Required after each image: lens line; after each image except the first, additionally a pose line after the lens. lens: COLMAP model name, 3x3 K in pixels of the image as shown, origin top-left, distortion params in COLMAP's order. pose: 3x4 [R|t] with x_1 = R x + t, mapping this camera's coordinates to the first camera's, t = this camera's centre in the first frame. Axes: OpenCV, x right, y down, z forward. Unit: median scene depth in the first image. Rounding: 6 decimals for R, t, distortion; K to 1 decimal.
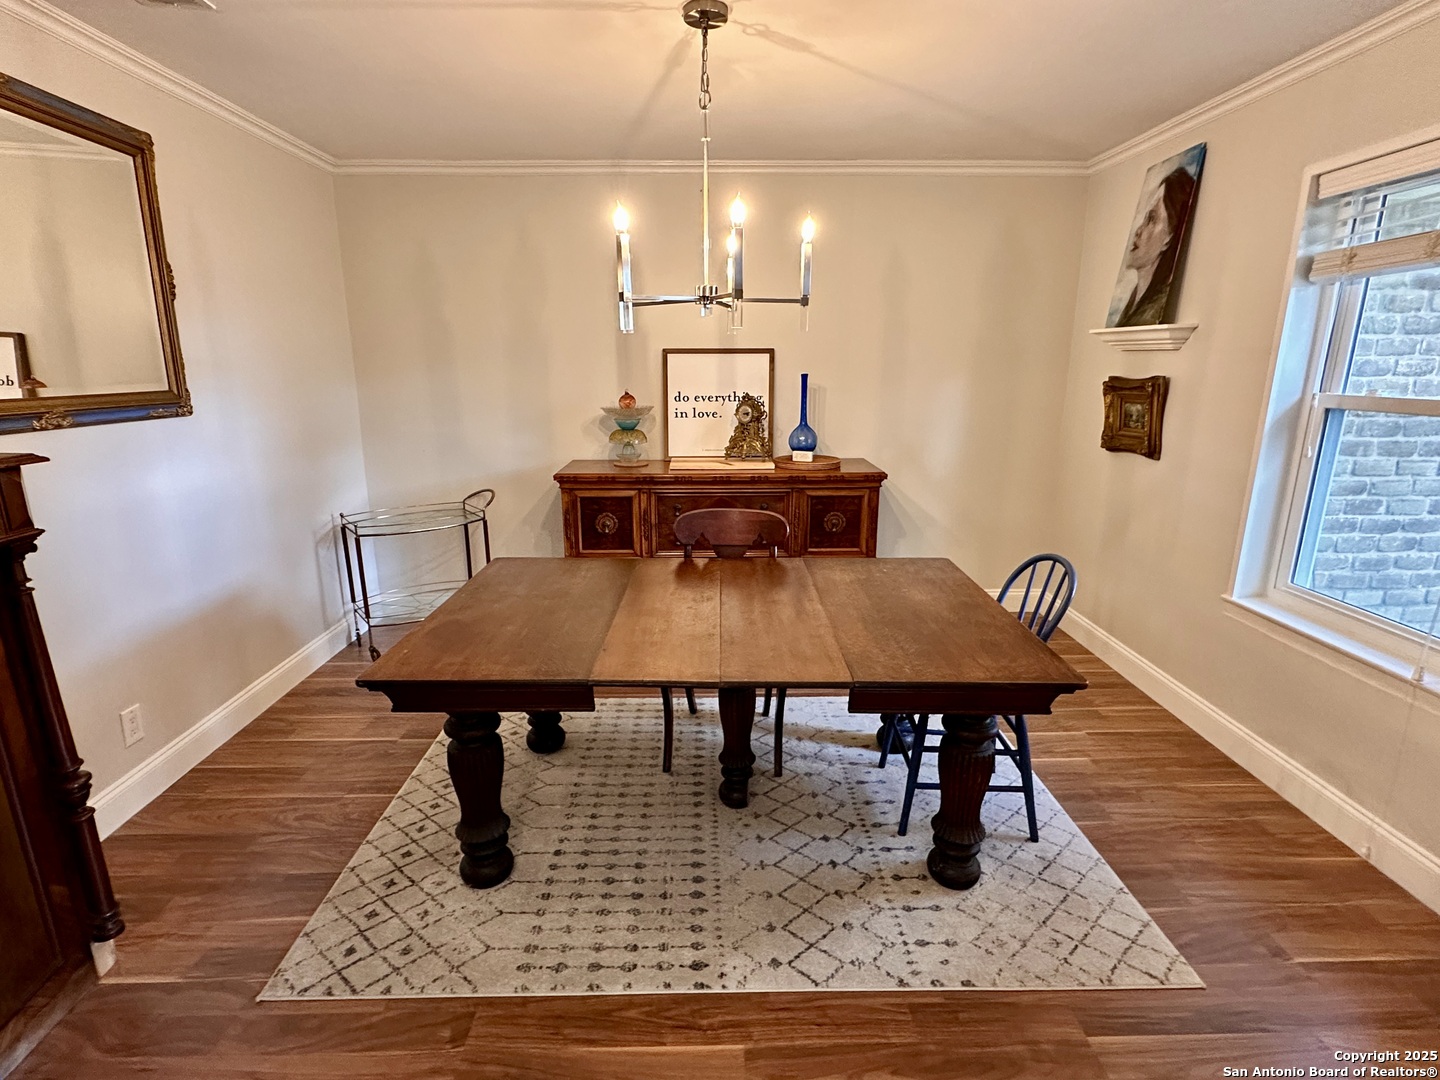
lens RADIAL K [[720.6, 0, 715.2], [0, 720.6, 546.5], [0, 0, 1]] dist [-0.007098, 0.000568]
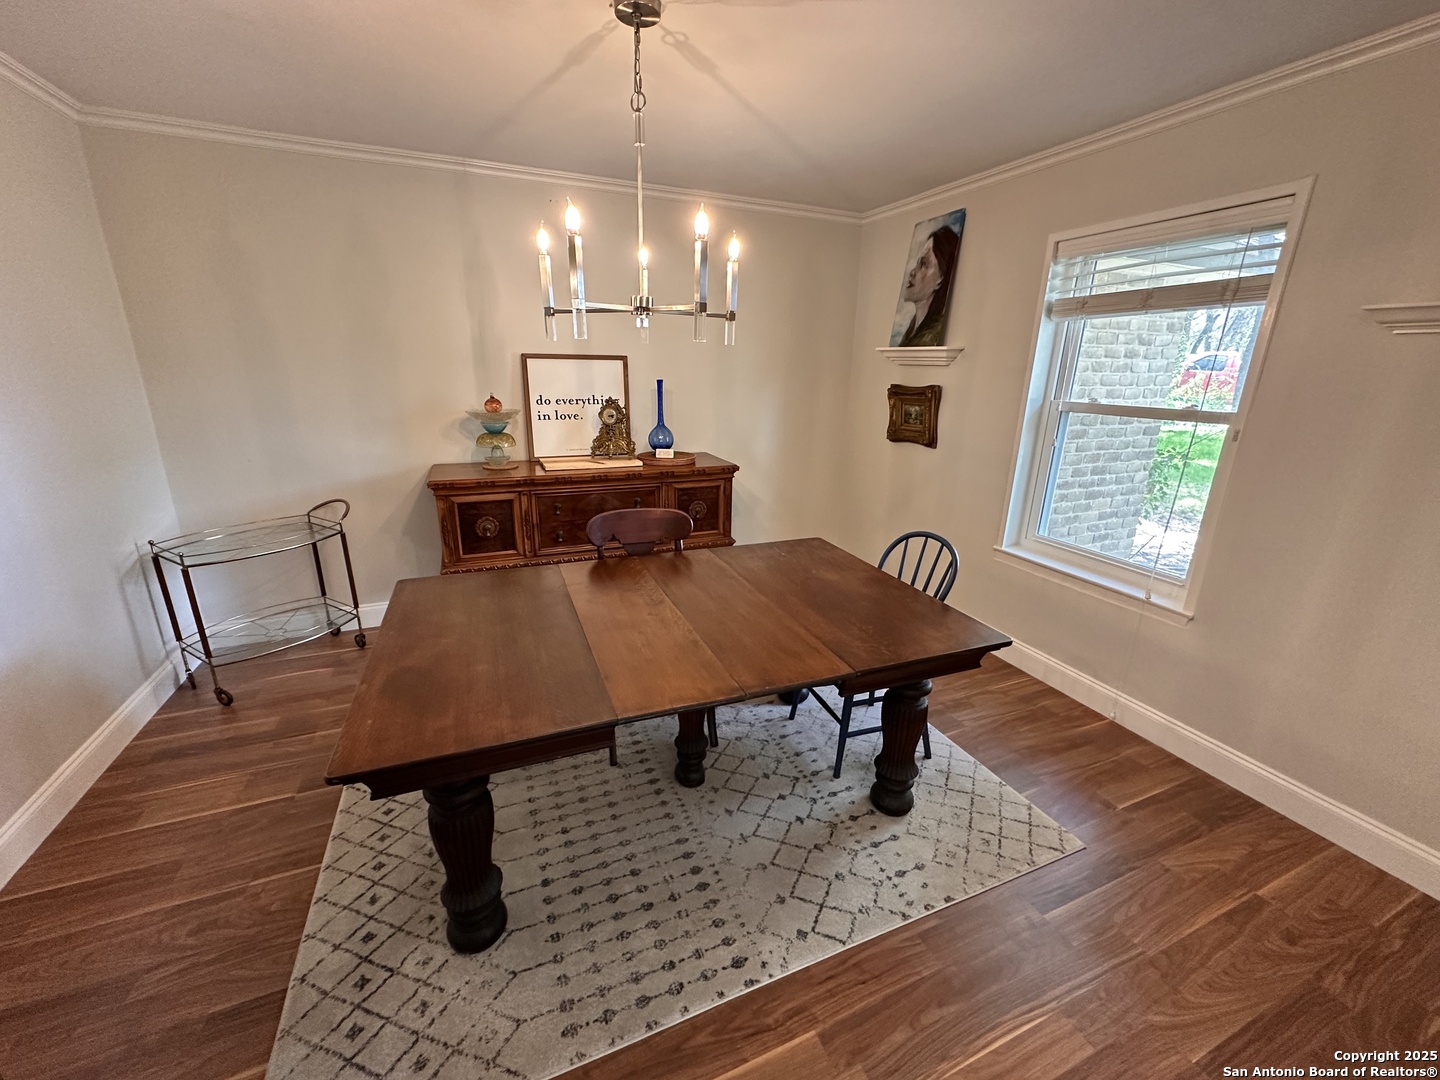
lens RADIAL K [[575.0, 0, 715.0], [0, 575.0, 540.7], [0, 0, 1]] dist [-0.003164, 0.000181]
pose [[0.926869, -0.092256, 0.363872, -0.227091], [0.073612, 0.995179, 0.064812, -0.063146], [-0.368097, -0.033287, 0.929191, 0.192431]]
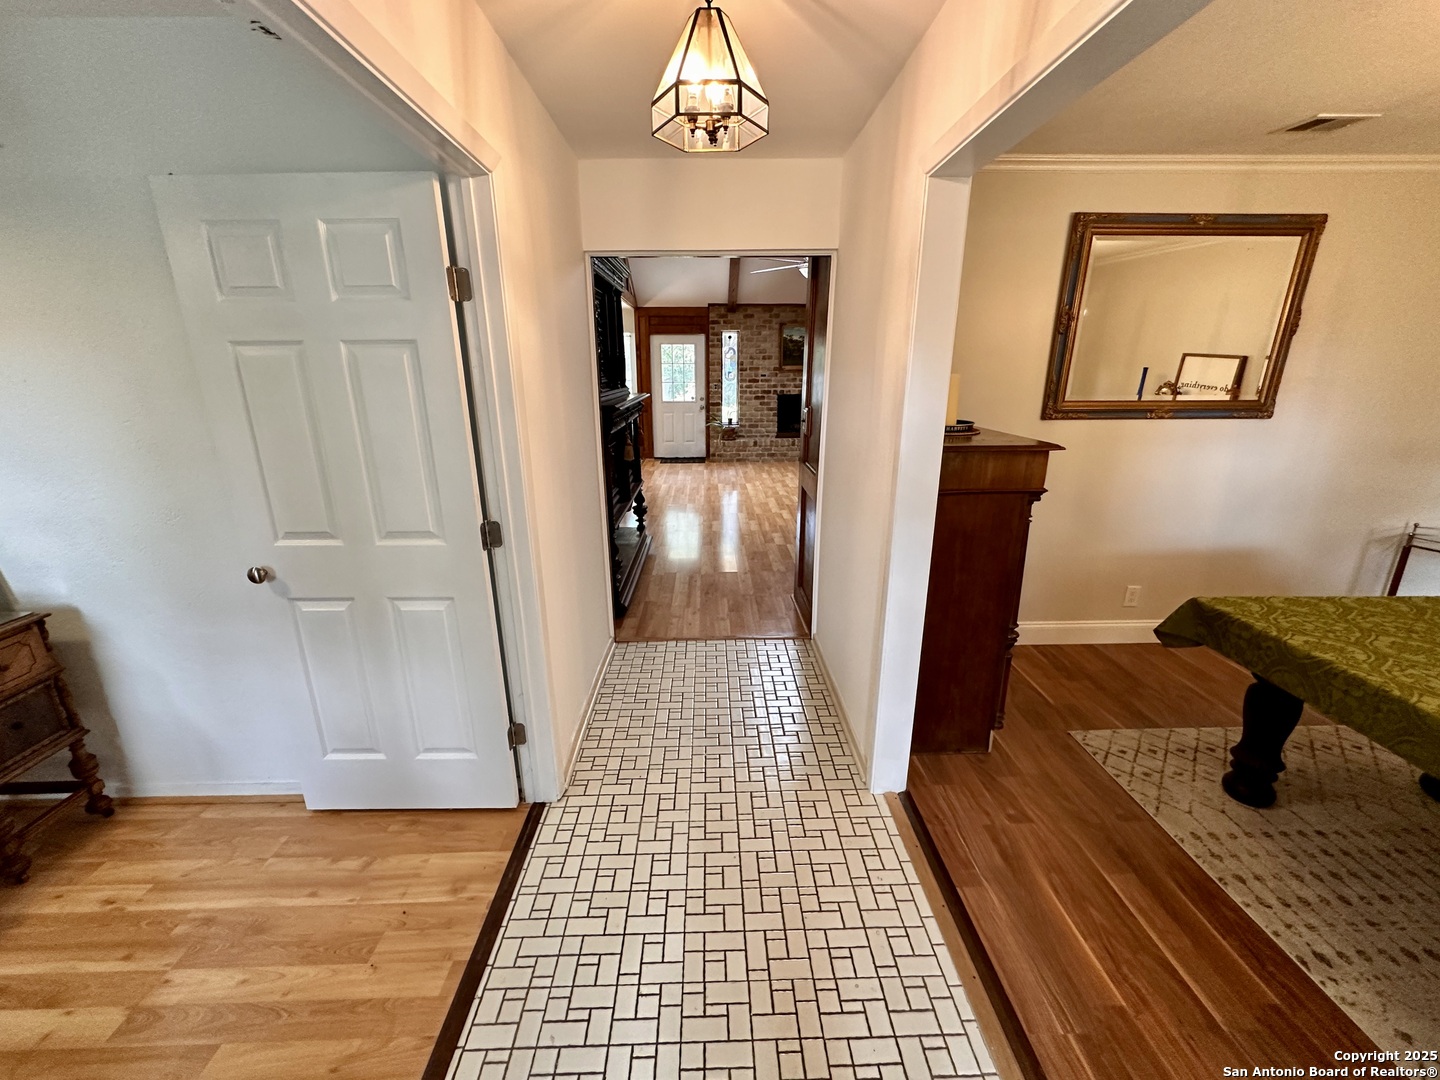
lens RADIAL K [[575.0, 0, 720.7], [0, 575.0, 549.2], [0, 0, 1]] dist [-0.003164, 0.000181]
pose [[-0.011765, 0.293985, -0.955737, 0.470251], [-0.239776, 0.927088, 0.288124, -0.013197], [0.970757, 0.232553, 0.059583, -0.052400]]
